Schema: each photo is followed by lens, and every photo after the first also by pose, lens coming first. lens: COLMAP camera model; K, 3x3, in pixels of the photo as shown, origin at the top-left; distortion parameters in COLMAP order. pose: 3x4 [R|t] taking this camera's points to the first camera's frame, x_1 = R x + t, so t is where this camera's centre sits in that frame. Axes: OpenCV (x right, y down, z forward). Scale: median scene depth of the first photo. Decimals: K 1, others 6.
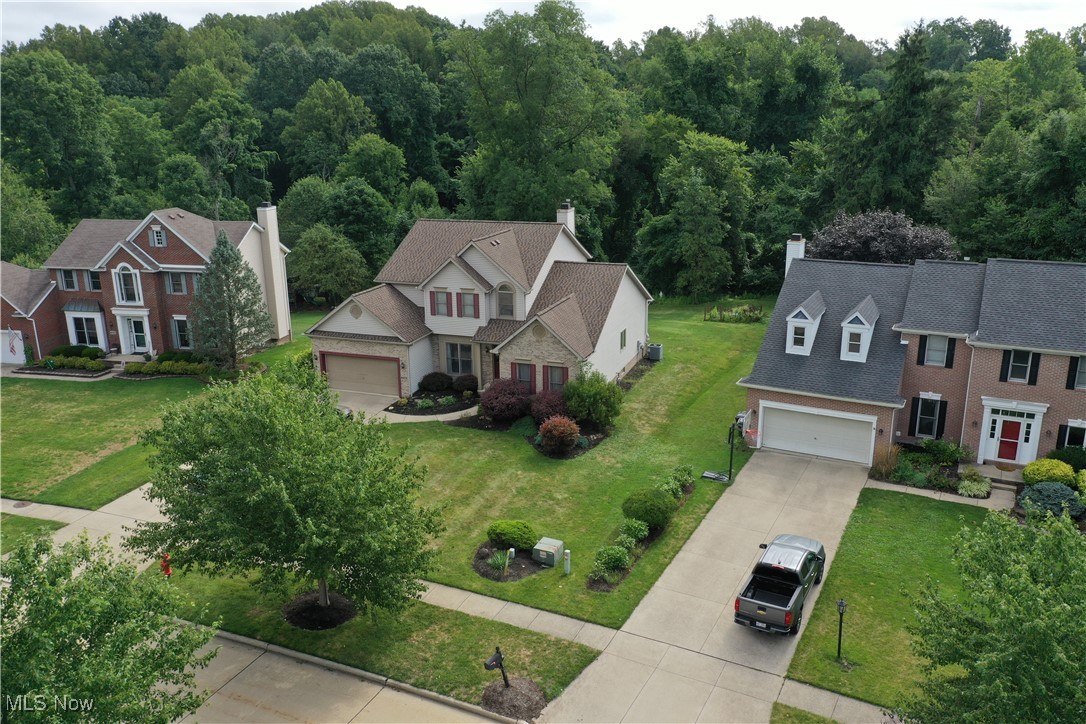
lens RADIAL K [[856.4, 0, 540.4], [0, 856.4, 363.5], [0, 0, 1]] dist [-0.011446, -0.002212]
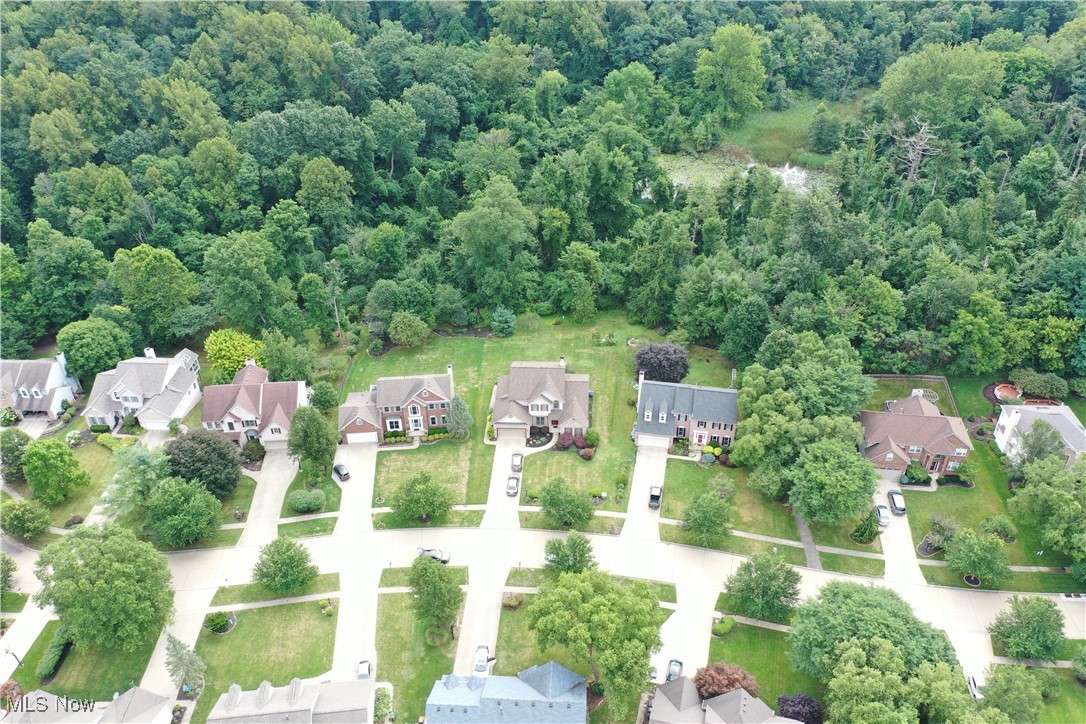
lens RADIAL K [[856.4, 0, 541.6], [0, 856.4, 361.7], [0, 0, 1]] dist [-0.011446, -0.002212]
pose [[0.956322, -0.169527, 0.238135, -0.818530], [0.084843, 0.940560, 0.328861, -1.267355], [-0.279731, -0.294293, 0.913861, -1.825160]]
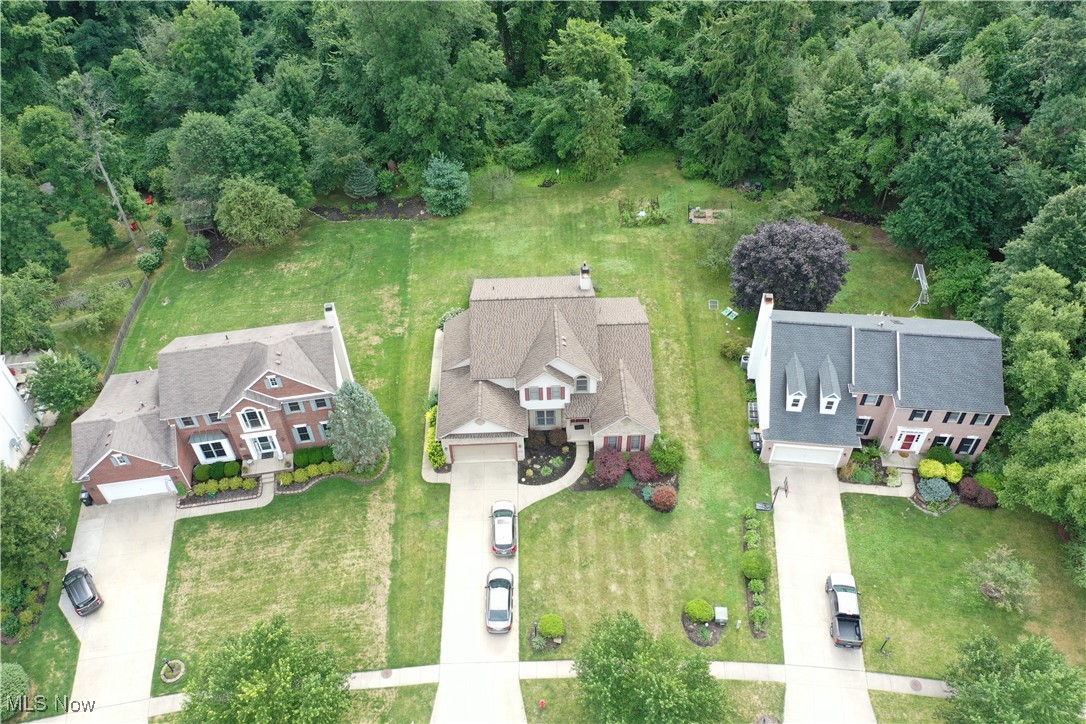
lens RADIAL K [[856.4, 0, 542.7], [0, 856.4, 364.3], [0, 0, 1]] dist [-0.011446, -0.002212]
pose [[0.928130, -0.269740, 0.256543, -0.445702], [0.110514, 0.857748, 0.502052, -0.801974], [-0.355473, -0.437618, 0.825911, -0.102561]]
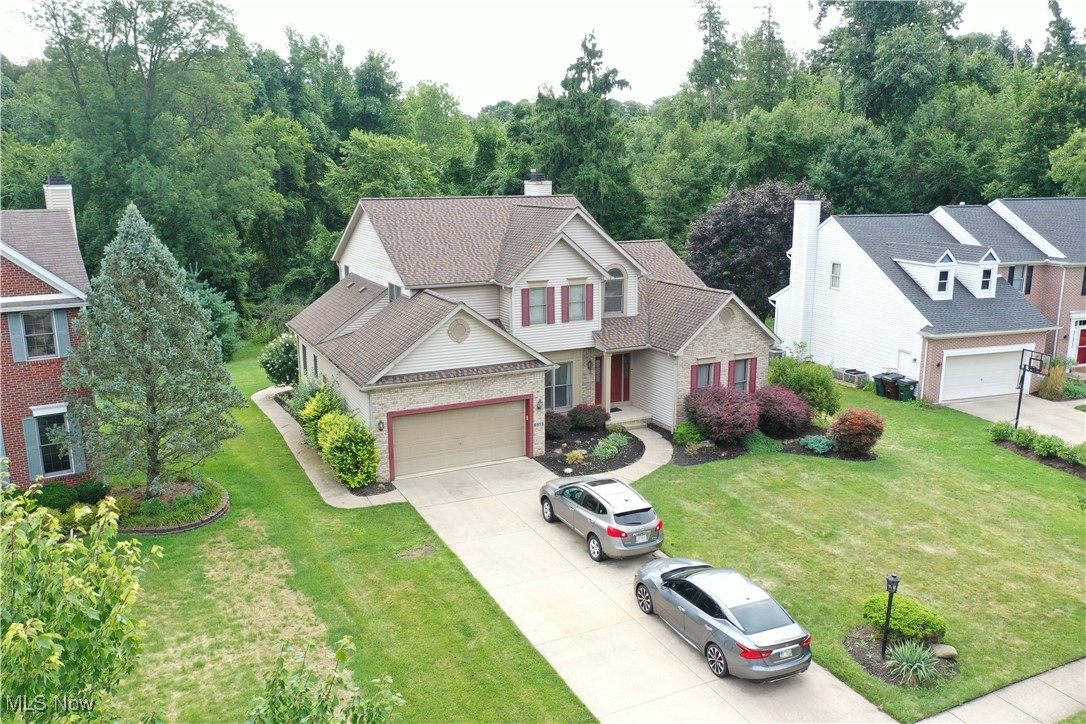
lens RADIAL K [[856.4, 0, 544.4], [0, 856.4, 361.0], [0, 0, 1]] dist [-0.011446, -0.002212]
pose [[0.687984, -0.146528, 0.710780, -0.600571], [0.194645, 0.980777, 0.013786, -0.037261], [-0.699136, 0.128865, 0.703280, 0.546593]]
